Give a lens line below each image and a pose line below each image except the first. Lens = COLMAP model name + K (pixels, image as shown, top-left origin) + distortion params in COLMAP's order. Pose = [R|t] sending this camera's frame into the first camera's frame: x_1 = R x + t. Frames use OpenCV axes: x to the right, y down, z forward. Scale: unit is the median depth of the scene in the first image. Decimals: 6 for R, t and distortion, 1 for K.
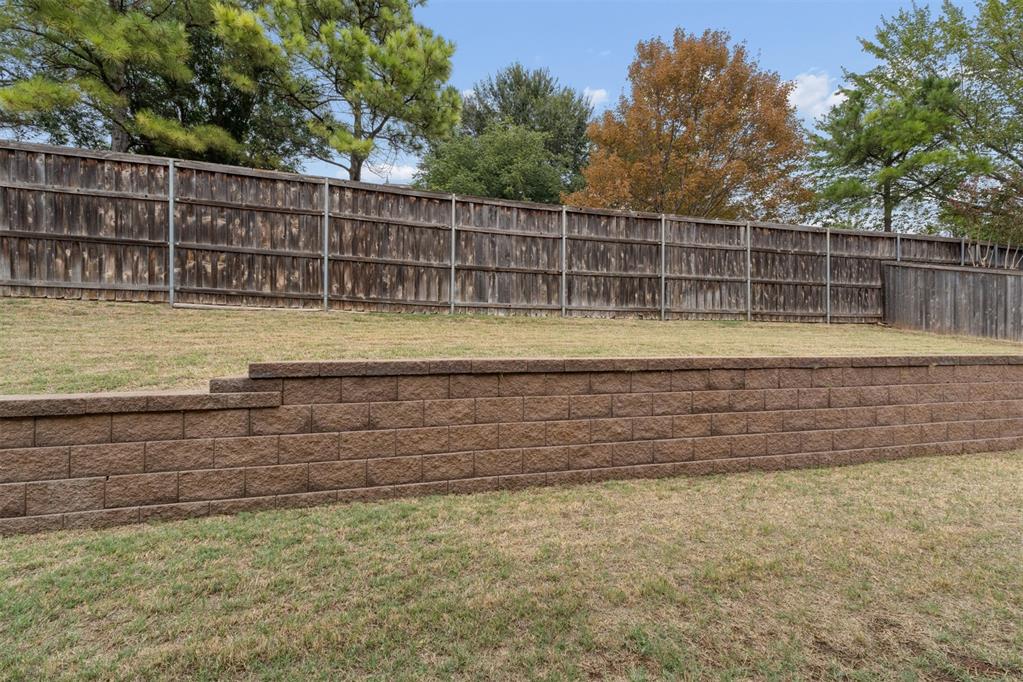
lens RADIAL K [[429.0, 0, 510.9], [0, 429.0, 345.3], [0, 0, 1]] dist [0.002628, 0.000684]
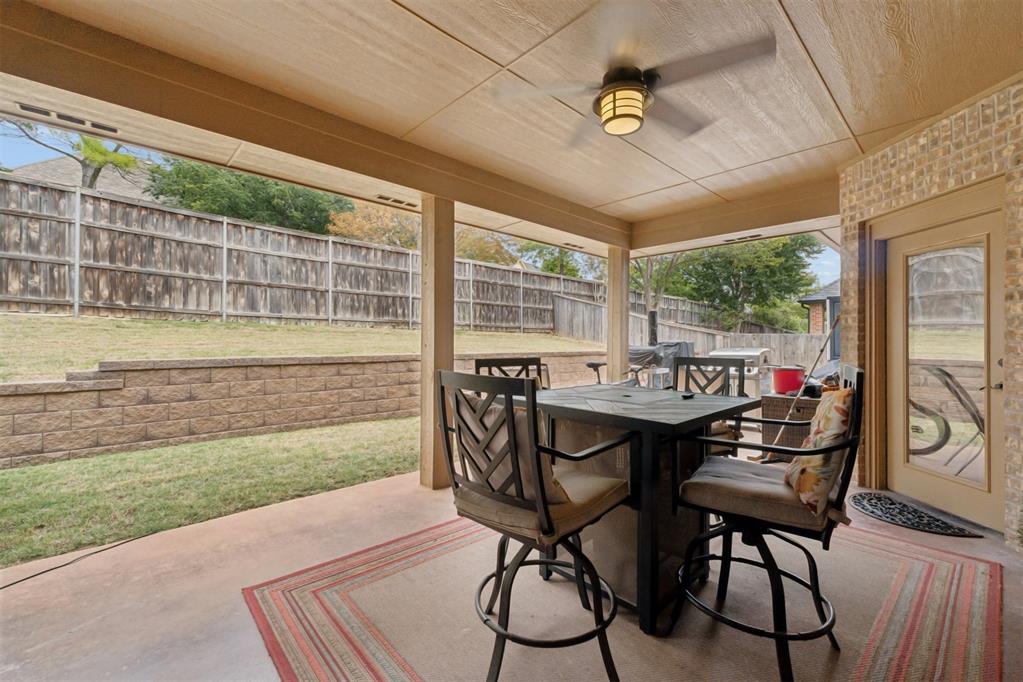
lens RADIAL K [[429.0, 0, 510.9], [0, 429.0, 345.3], [0, 0, 1]] dist [0.002628, 0.000684]
pose [[0.877018, -0.004171, 0.480439, -0.016959], [0.007881, 0.999953, -0.005705, 0.001469], [-0.480393, 0.008790, 0.877010, -0.367585]]
